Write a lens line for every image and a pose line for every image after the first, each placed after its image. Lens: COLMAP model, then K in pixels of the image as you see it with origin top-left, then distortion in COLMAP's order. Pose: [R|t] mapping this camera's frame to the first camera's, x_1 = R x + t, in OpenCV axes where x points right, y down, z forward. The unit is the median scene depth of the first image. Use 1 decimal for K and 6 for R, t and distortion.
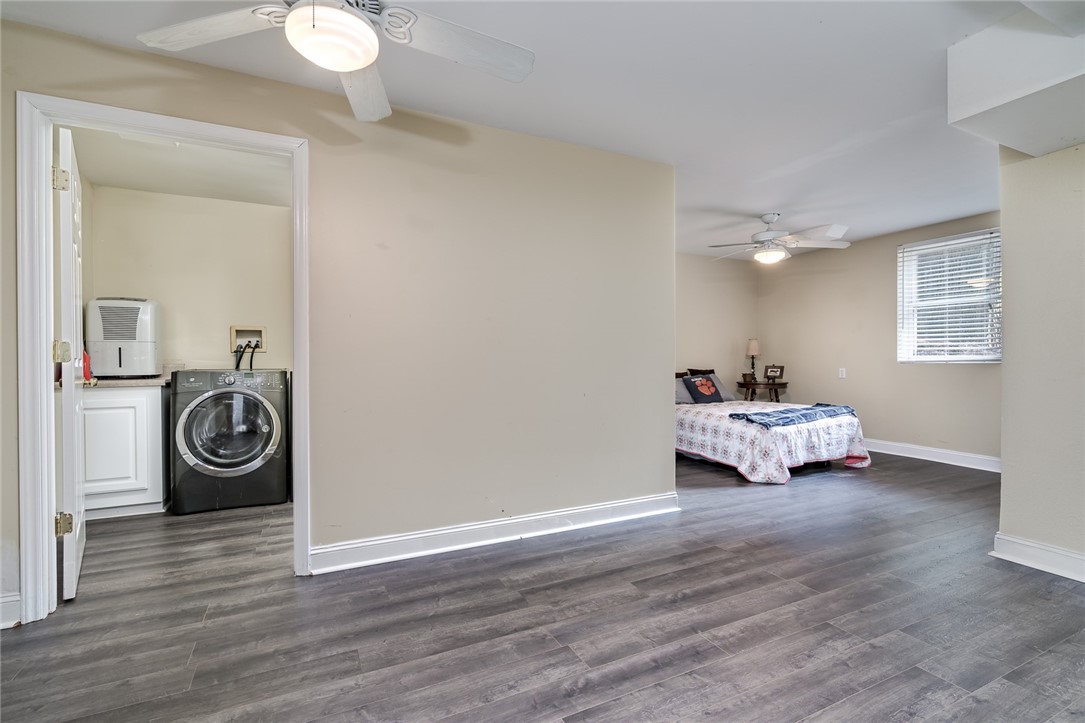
lens RADIAL K [[494.2, 0, 540.5], [0, 494.2, 365.6], [0, 0, 1]] dist [0.000178, -0.000038]
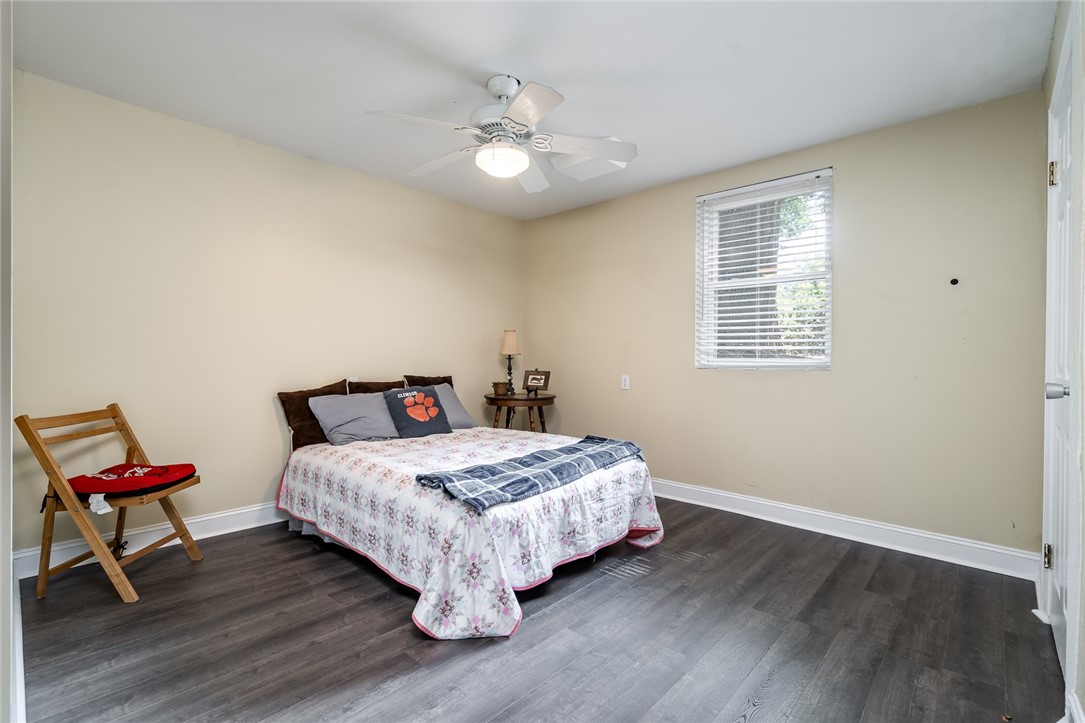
lens RADIAL K [[494.2, 0, 540.5], [0, 494.2, 365.6], [0, 0, 1]] dist [0.000178, -0.000038]
pose [[0.932029, 0.005820, 0.362337, 0.315216], [-0.005856, 0.999982, -0.001000, -0.008243], [-0.362336, -0.001189, 0.932047, 0.503668]]
